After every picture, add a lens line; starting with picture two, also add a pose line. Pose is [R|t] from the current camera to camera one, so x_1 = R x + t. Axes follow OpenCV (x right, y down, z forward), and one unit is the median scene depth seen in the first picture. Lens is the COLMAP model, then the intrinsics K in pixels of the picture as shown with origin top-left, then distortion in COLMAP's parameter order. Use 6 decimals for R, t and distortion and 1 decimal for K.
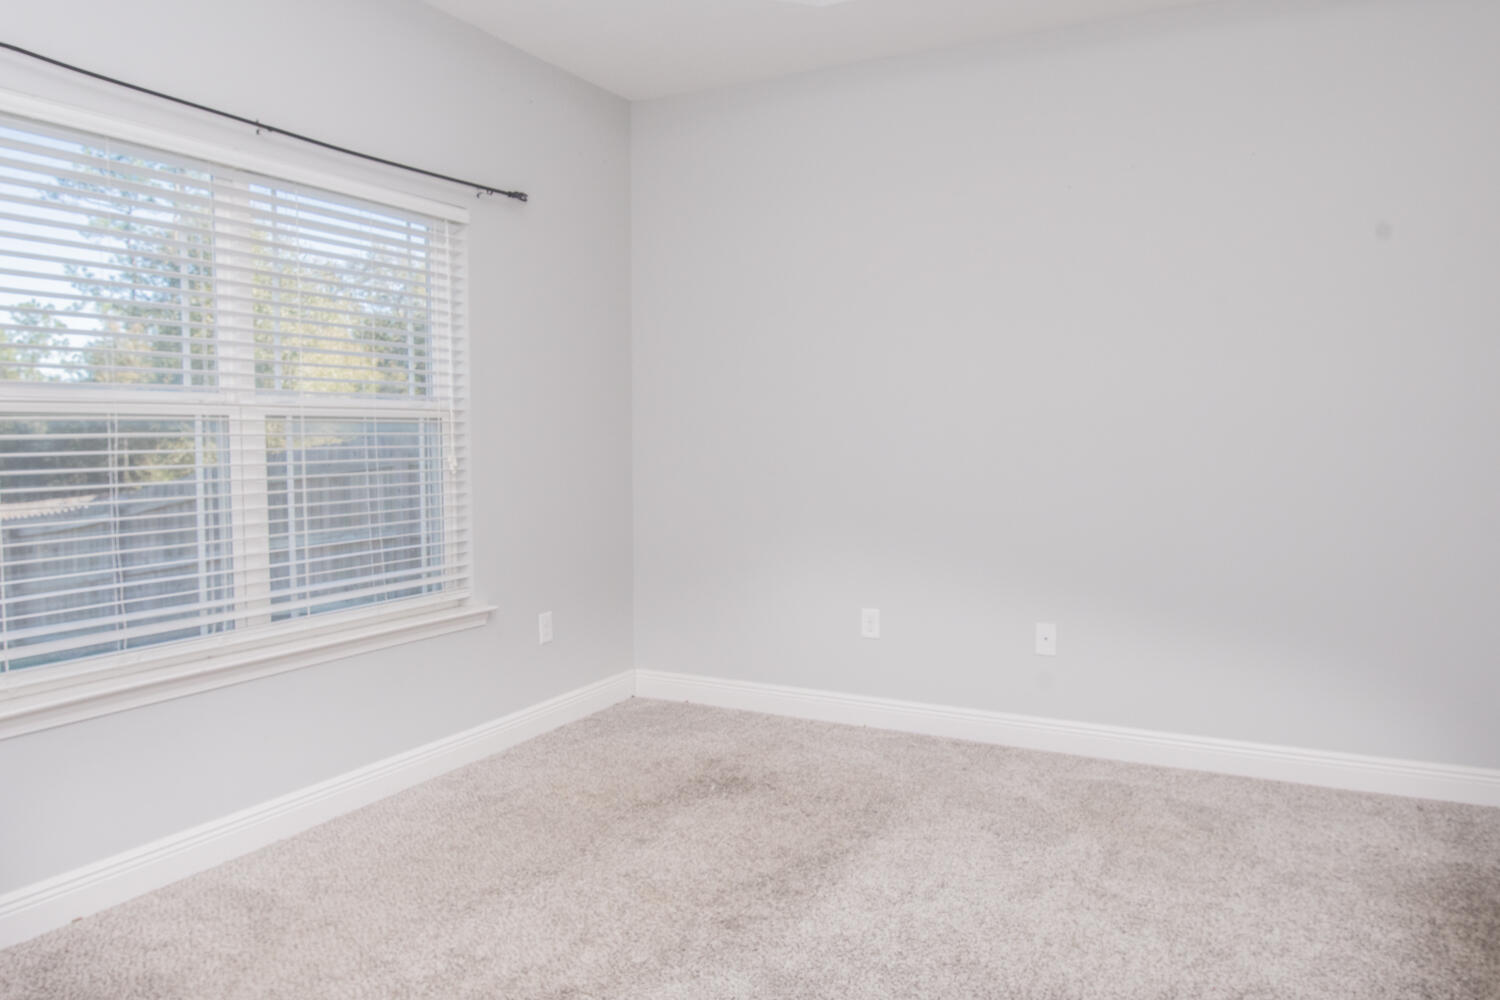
lens RADIAL K [[1067.2, 0, 735.9], [0, 1067.2, 494.4], [0, 0, 1]] dist [0.007178, -0.047121]
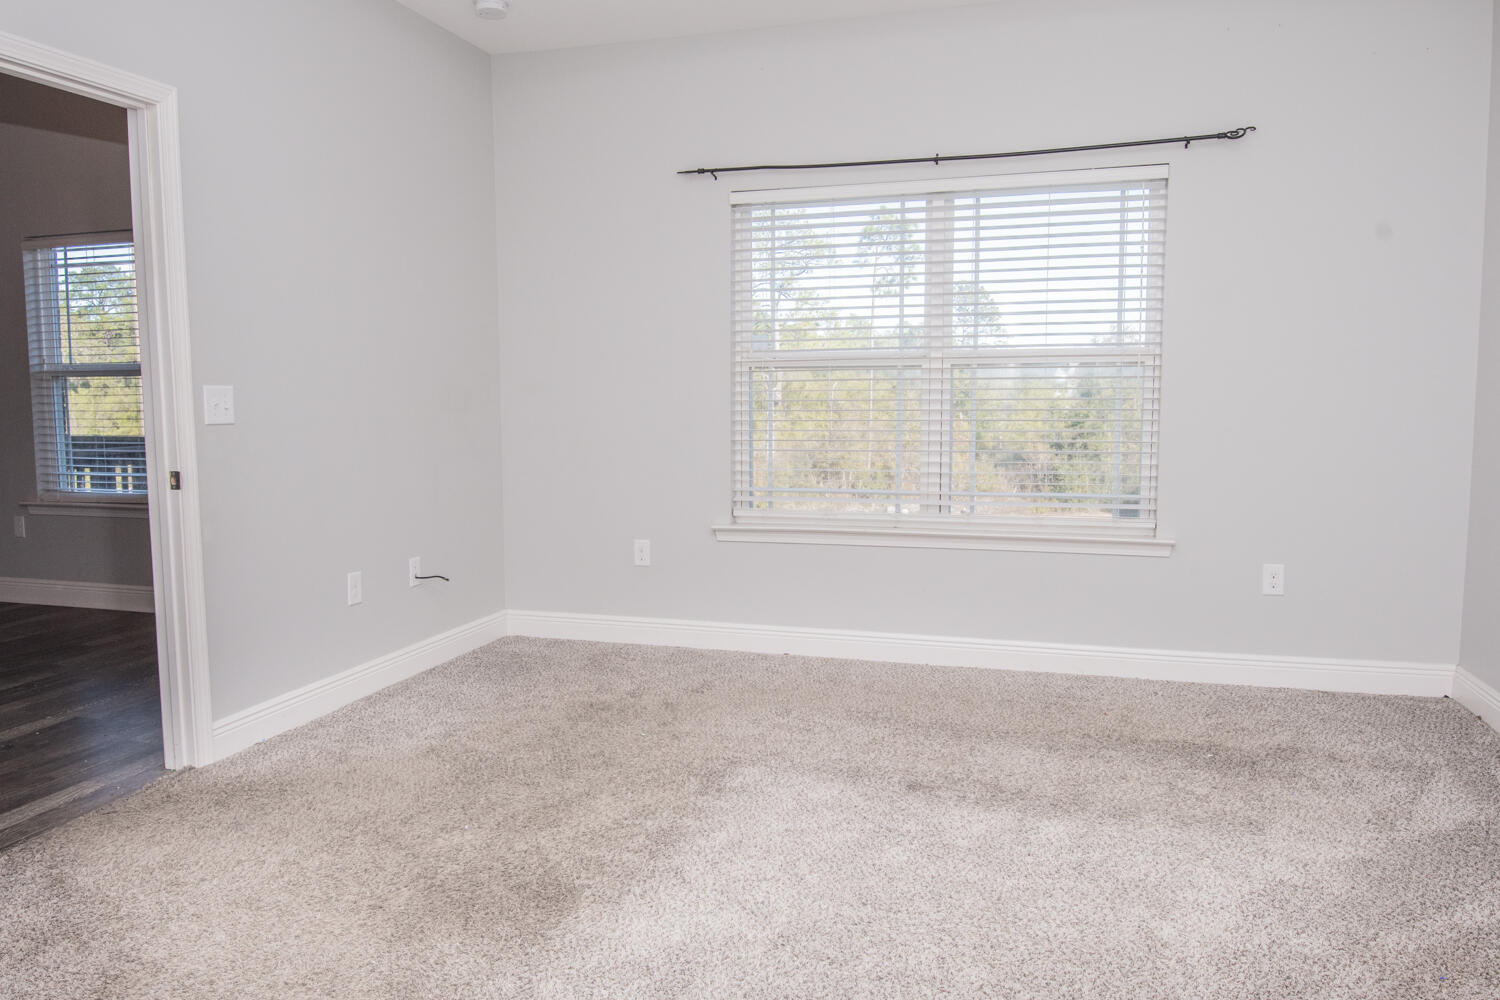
lens RADIAL K [[1067.2, 0, 735.9], [0, 1067.2, 494.4], [0, 0, 1]] dist [0.007178, -0.047121]
pose [[0.182387, 0.093119, -0.978807, 0.861790], [-0.051580, 0.995041, 0.085052, -0.009960], [0.981873, 0.034975, 0.186285, 0.449581]]
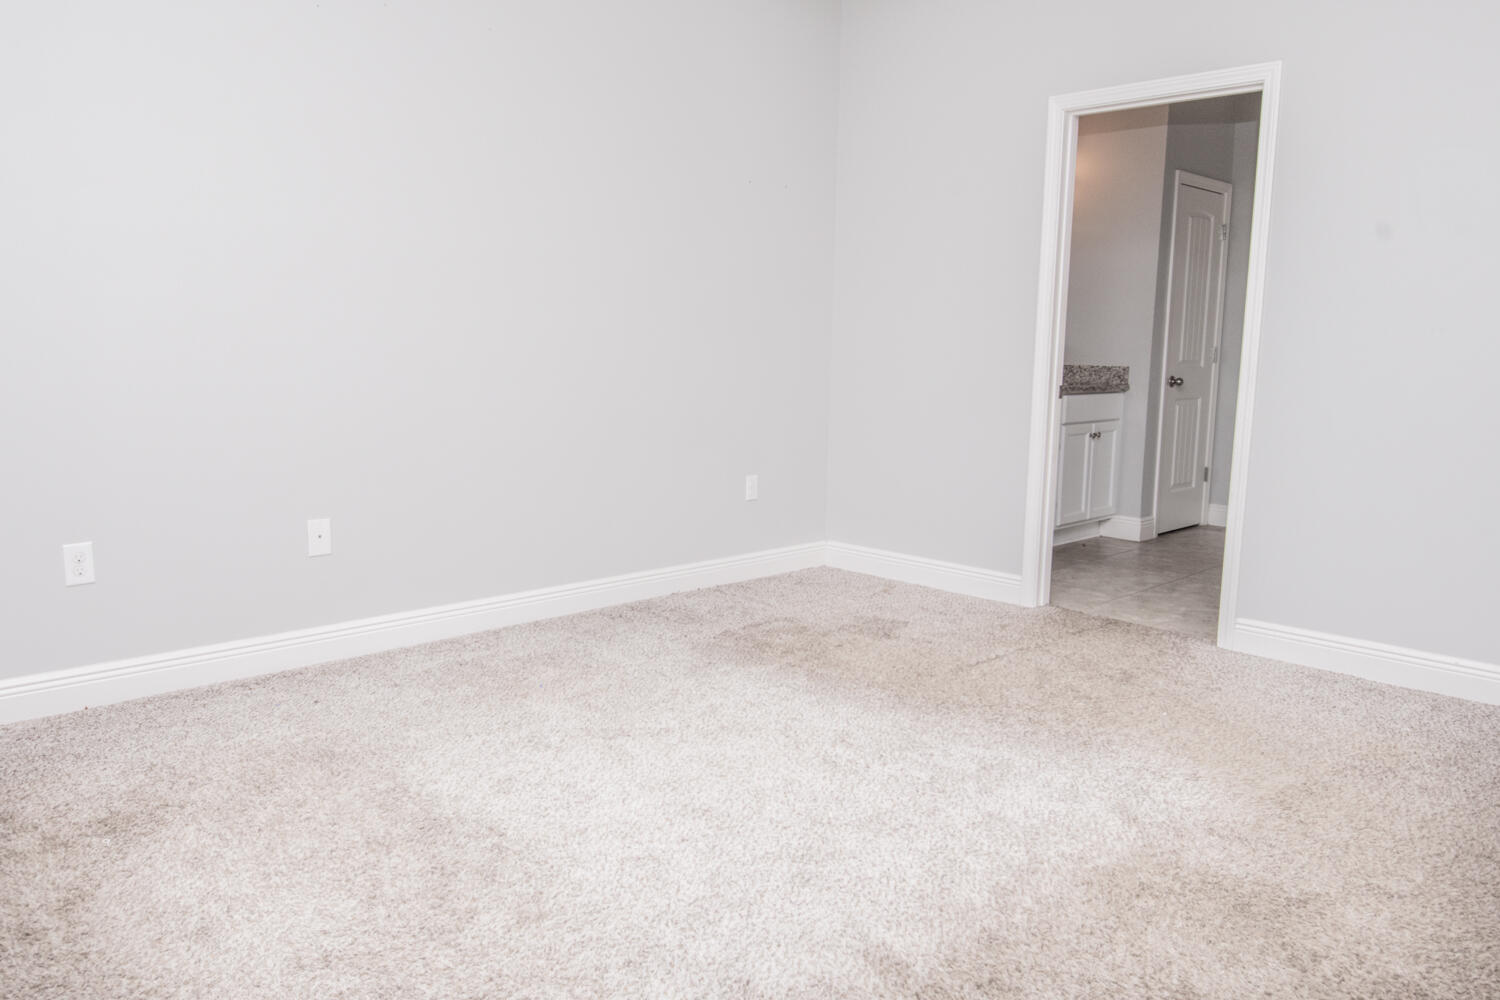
lens RADIAL K [[1067.2, 0, 735.9], [0, 1067.2, 494.4], [0, 0, 1]] dist [0.007178, -0.047121]
pose [[0.325894, -0.126935, 0.936846, -0.501306], [0.040740, 0.991911, 0.120224, 0.012689], [-0.944528, -0.001013, 0.328429, 0.483629]]
